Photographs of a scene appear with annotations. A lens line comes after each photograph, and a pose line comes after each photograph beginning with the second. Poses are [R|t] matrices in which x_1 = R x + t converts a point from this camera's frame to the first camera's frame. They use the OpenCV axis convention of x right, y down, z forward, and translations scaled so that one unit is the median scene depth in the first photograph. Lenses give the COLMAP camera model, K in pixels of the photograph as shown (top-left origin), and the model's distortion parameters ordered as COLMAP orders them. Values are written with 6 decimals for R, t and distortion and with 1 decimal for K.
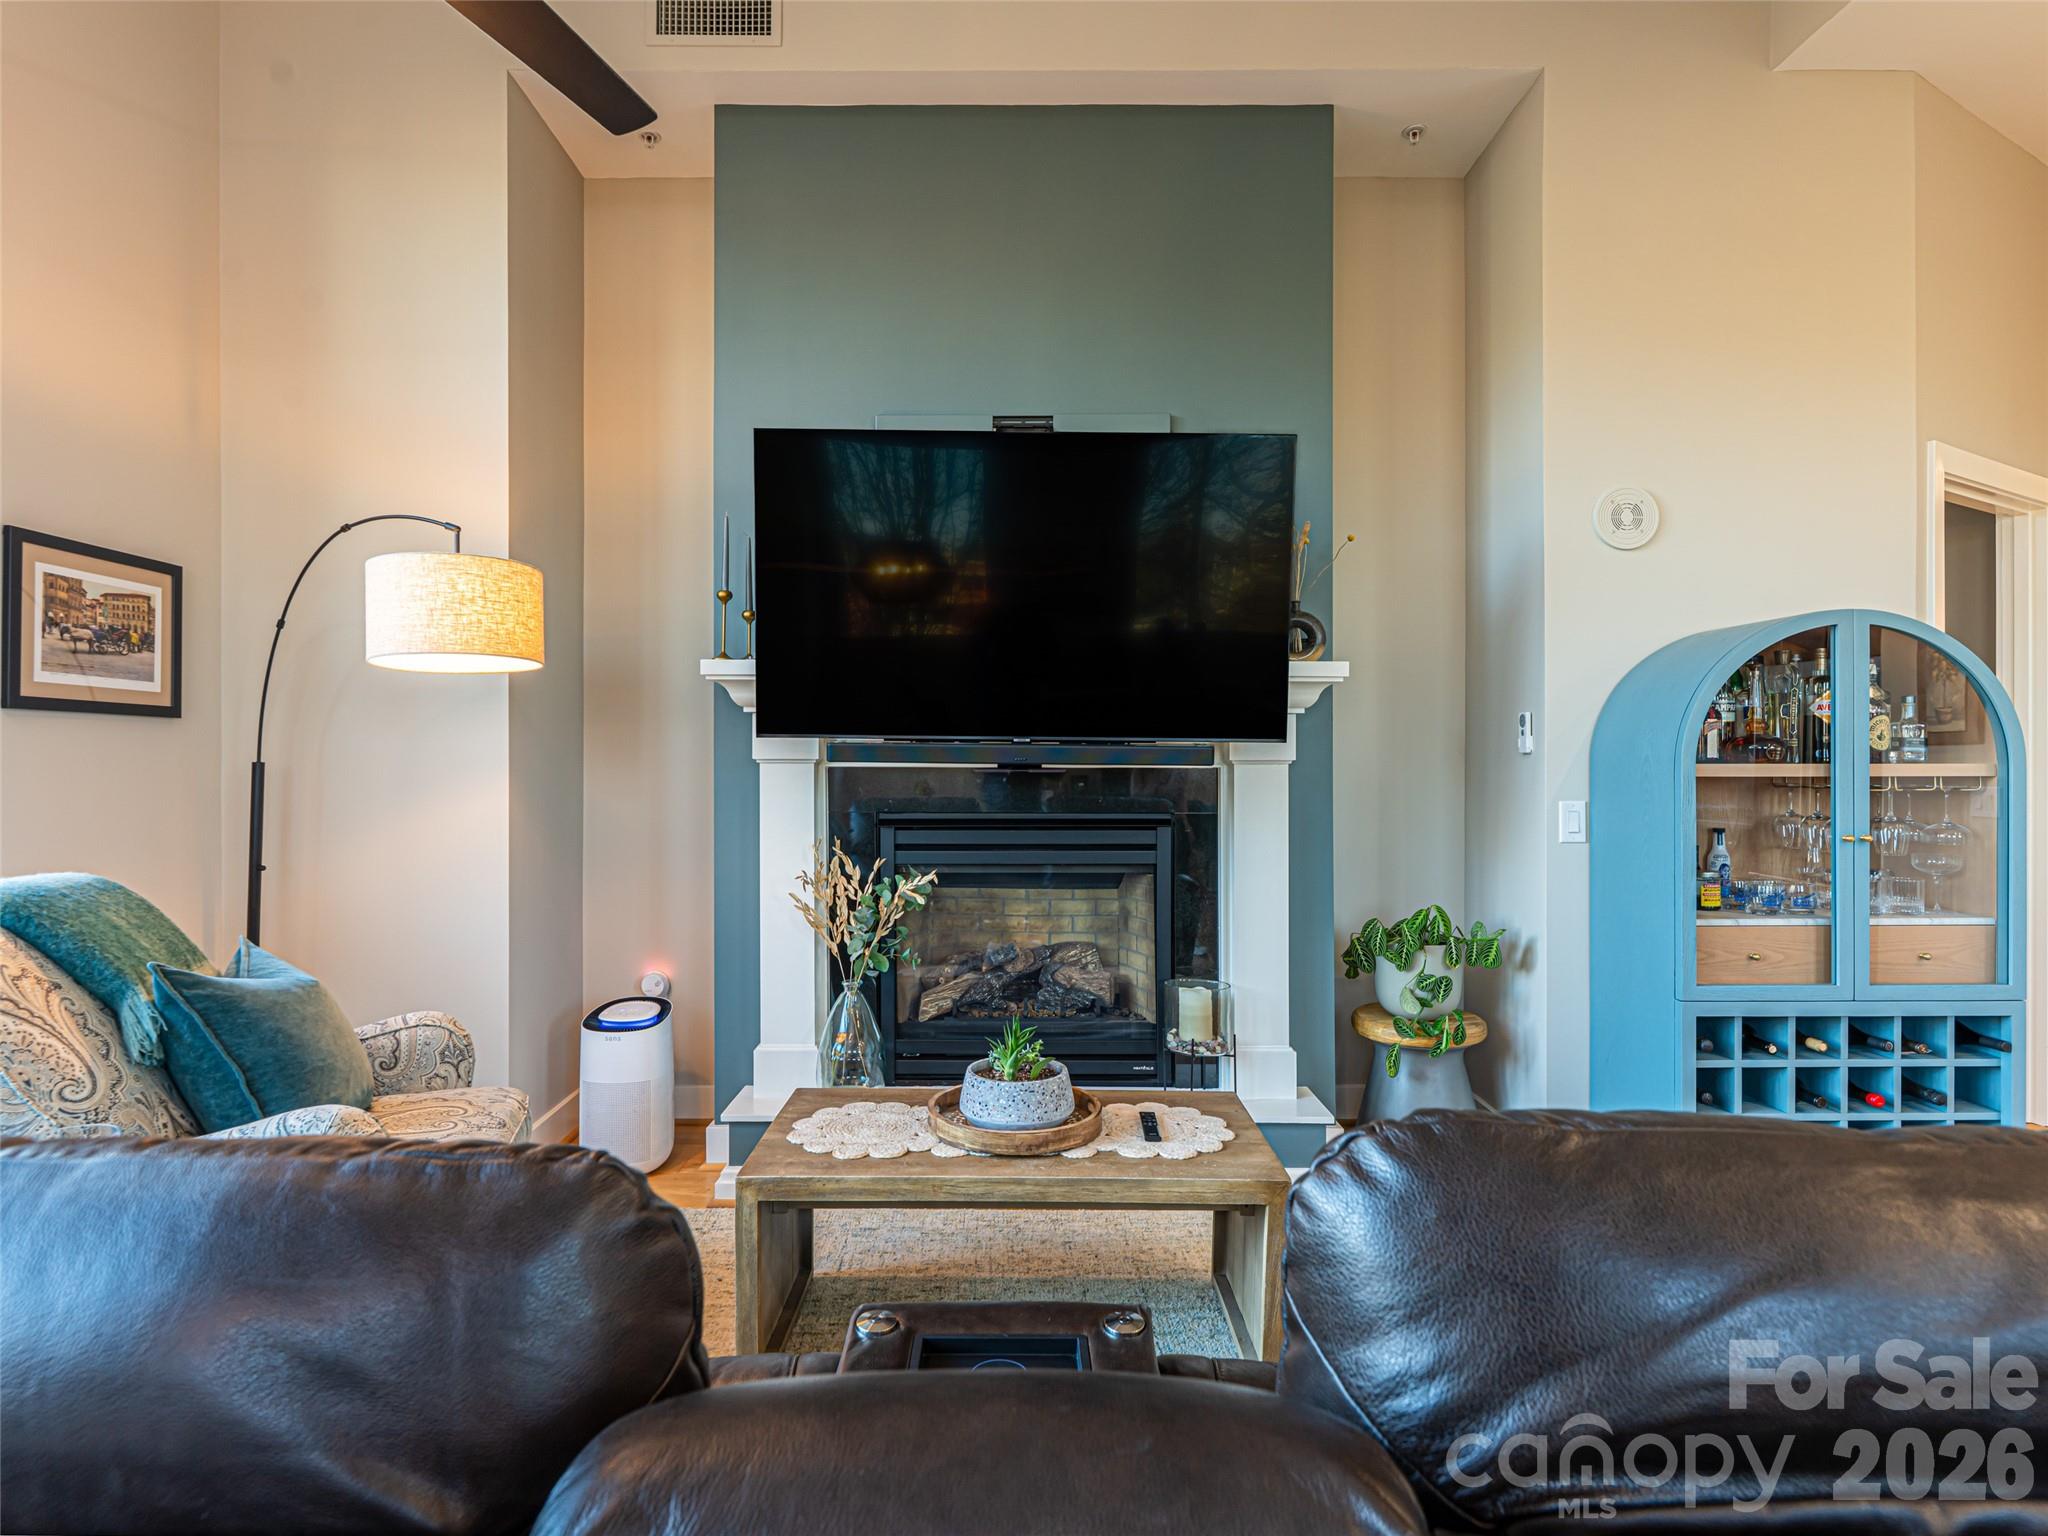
lens RADIAL K [[1071.4, 0, 1018.2], [0, 1071.4, 762.5], [0, 0, 1]] dist [-0.003226, -0.000054]
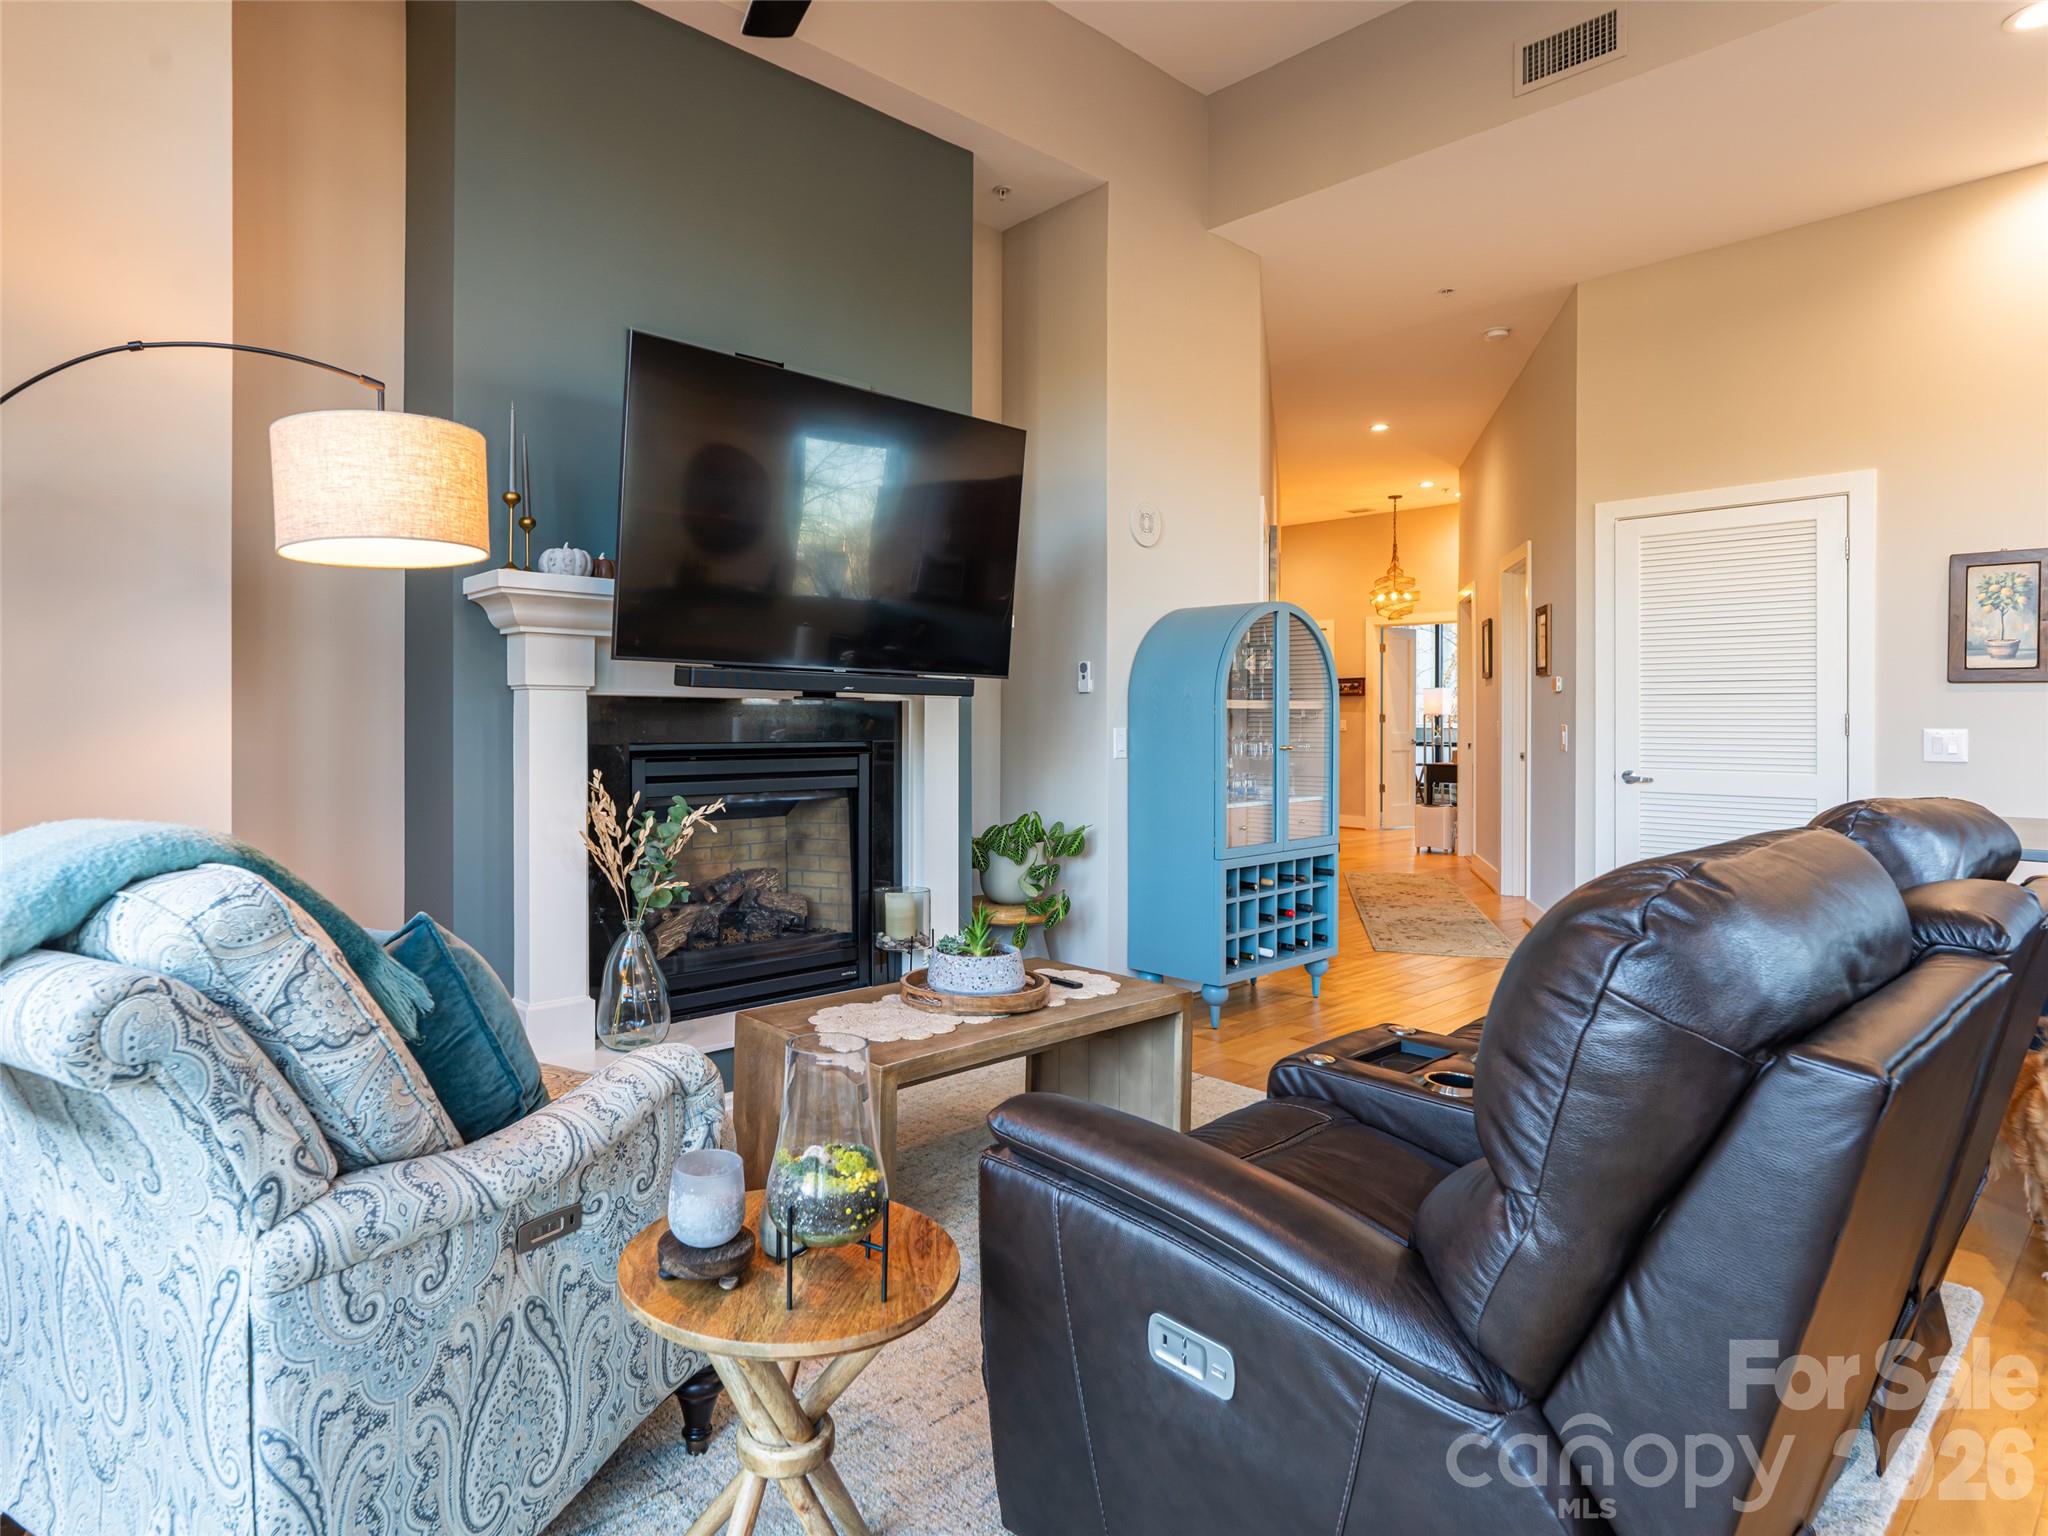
lens RADIAL K [[1119.5, 0, 934.4], [0, 1119.5, 714.4], [0, 0, 1]] dist [-0.003771, 0.000437]
pose [[0.762805, 0.002942, 0.646621, -0.579713], [-0.001384, 0.999995, -0.002918, 0.023672], [-0.646627, 0.001331, 0.762806, 0.069432]]
